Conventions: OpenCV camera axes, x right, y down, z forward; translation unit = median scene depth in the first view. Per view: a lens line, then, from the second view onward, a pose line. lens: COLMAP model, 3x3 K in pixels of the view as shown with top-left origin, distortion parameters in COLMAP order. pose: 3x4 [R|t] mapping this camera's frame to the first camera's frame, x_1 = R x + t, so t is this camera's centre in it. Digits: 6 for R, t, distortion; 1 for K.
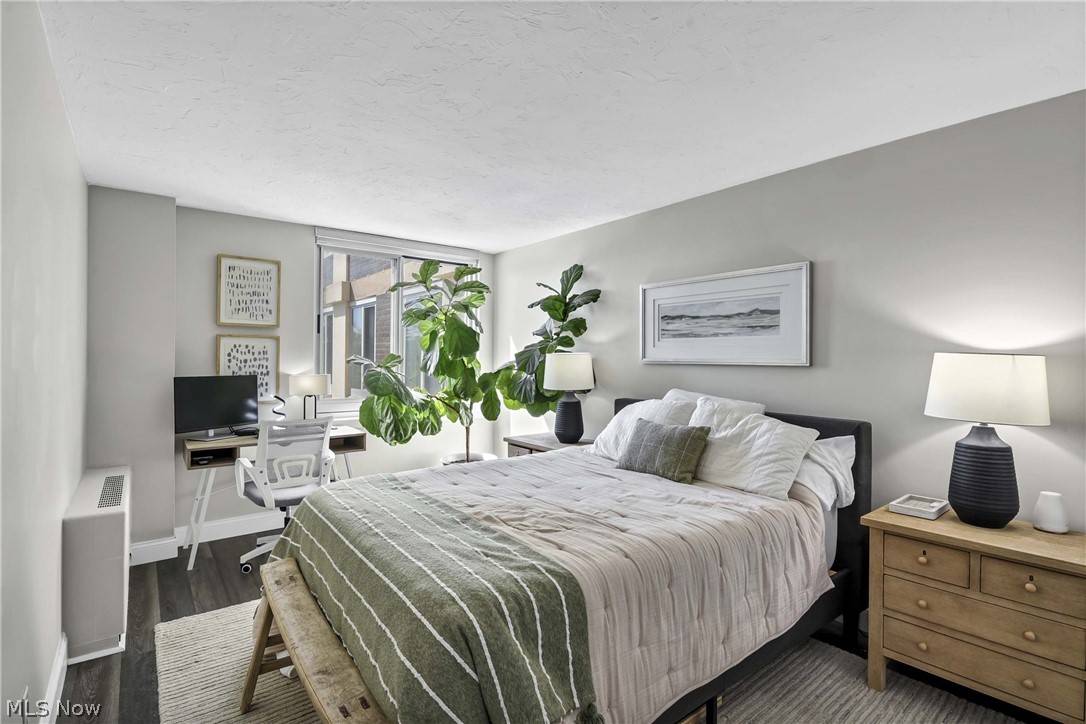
lens RADIAL K [[512.7, 0, 540.8], [0, 512.7, 357.9], [0, 0, 1]] dist [-0.002959, -0.006910]
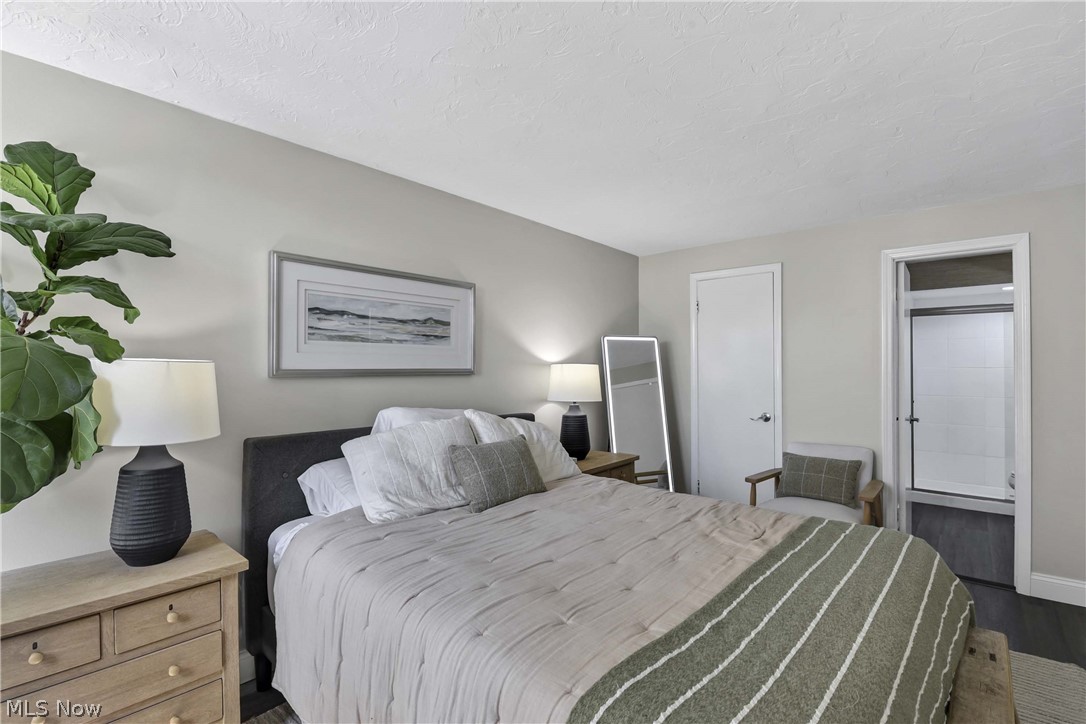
lens RADIAL K [[512.7, 0, 539.8], [0, 512.7, 360.7], [0, 0, 1]] dist [-0.002959, -0.006910]
pose [[-0.195869, 0.005501, 0.980615, -0.570077], [0.000547, 0.999985, -0.005500, -0.007355], [-0.980630, -0.000541, -0.195869, 0.960286]]
